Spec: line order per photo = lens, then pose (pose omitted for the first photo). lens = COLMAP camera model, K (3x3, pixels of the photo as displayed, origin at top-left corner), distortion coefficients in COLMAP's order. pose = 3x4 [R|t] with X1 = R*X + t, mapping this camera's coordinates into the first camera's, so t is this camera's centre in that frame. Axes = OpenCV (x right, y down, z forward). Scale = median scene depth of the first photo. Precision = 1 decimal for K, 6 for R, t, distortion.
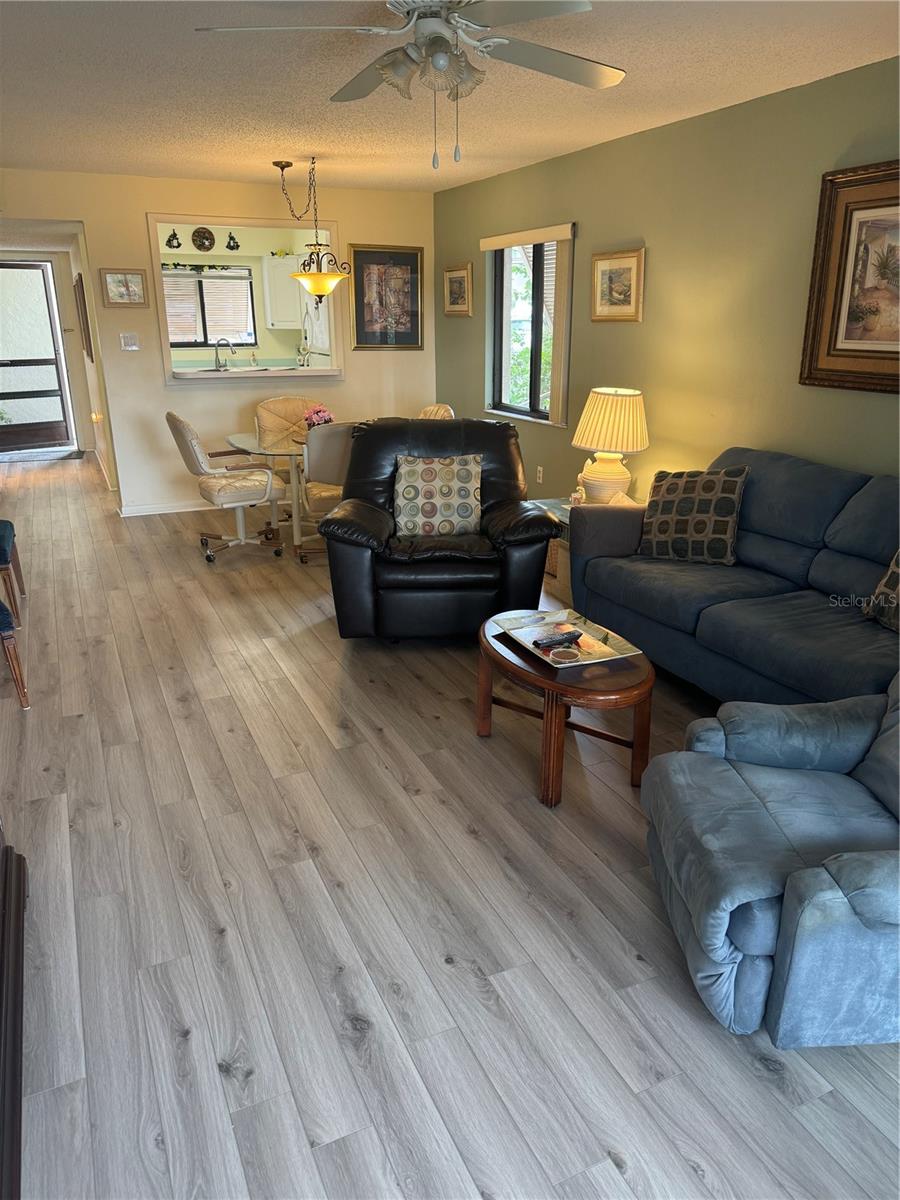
lens RADIAL K [[850.4, 0, 414.9], [0, 850.4, 578.6], [0, 0, 1]] dist [0.047139, -0.044900]
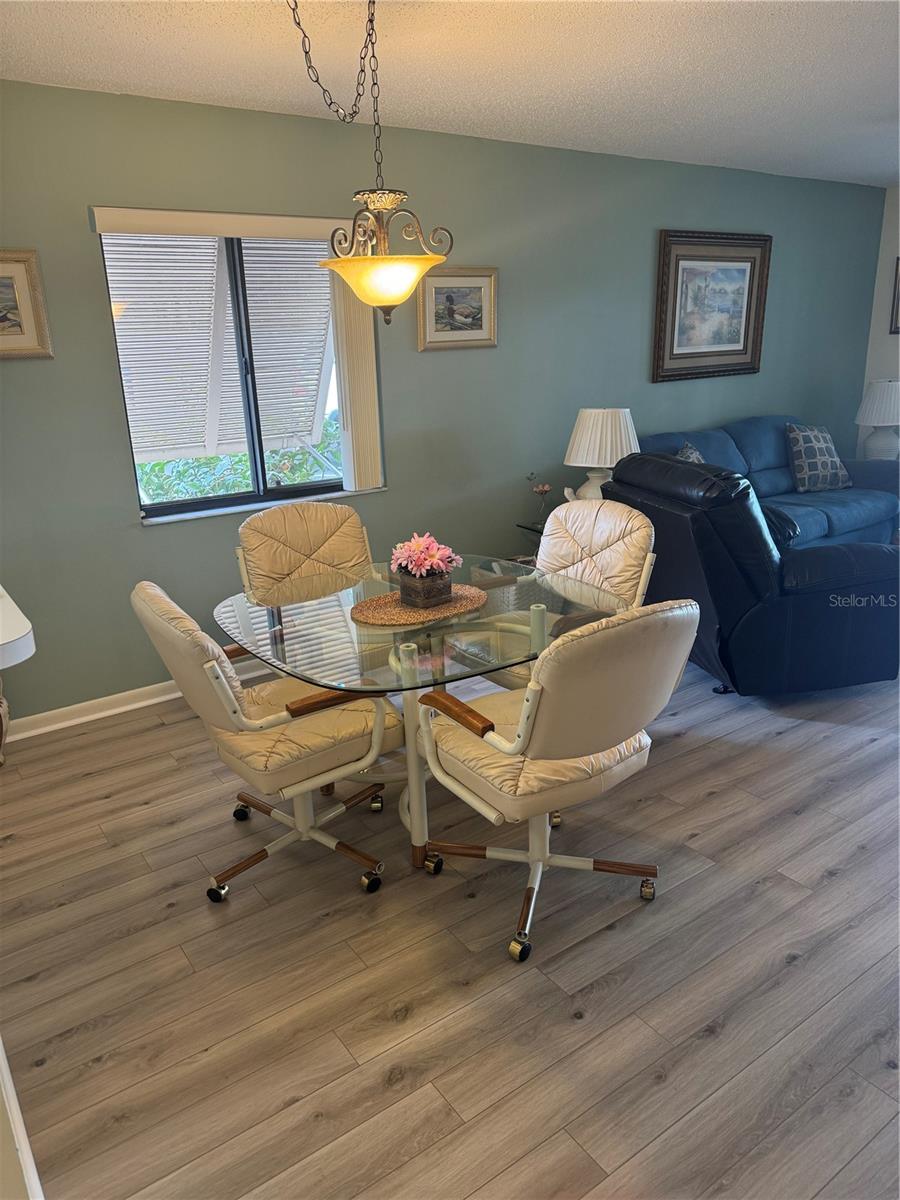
lens RADIAL K [[850.4, 0, 450.5], [0, 850.4, 589.2], [0, 0, 1]] dist [0.047139, -0.044900]
pose [[-0.217562, -0.273026, 0.937082, -0.474737], [0.324188, 0.885361, 0.333224, -0.275223], [-0.920635, 0.376288, -0.104109, 0.872411]]
